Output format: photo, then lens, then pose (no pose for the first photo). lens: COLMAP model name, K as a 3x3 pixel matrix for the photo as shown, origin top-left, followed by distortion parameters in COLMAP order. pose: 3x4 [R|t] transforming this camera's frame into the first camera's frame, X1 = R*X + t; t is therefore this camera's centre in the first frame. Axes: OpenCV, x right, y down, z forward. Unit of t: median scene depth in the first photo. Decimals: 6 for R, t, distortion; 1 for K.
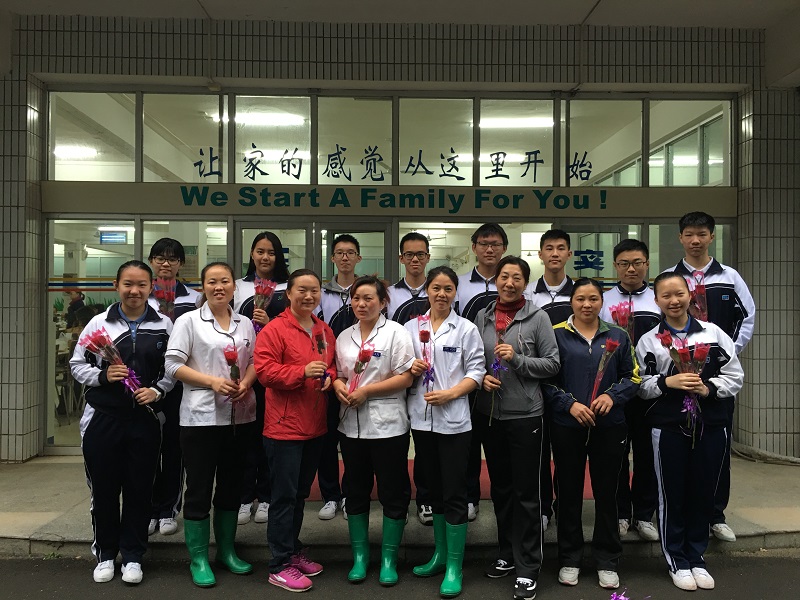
lens RADIAL K [[683.0, 0, 399.7], [0, 683.0, 299.4], [0, 0, 1]] dist [0.054321, -0.045792]
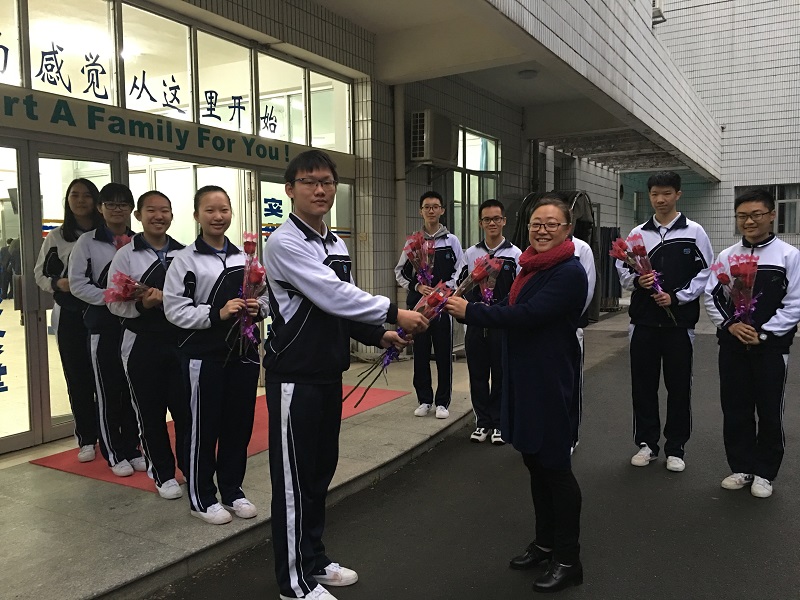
lens RADIAL K [[683.0, 0, 401.2], [0, 683.0, 301.1], [0, 0, 1]] dist [0.054321, -0.045792]
pose [[0.536576, -0.071418, 0.840825, -0.551321], [0.000763, 0.996453, 0.084149, -0.001134], [-0.843852, -0.044511, 0.534727, 0.245520]]
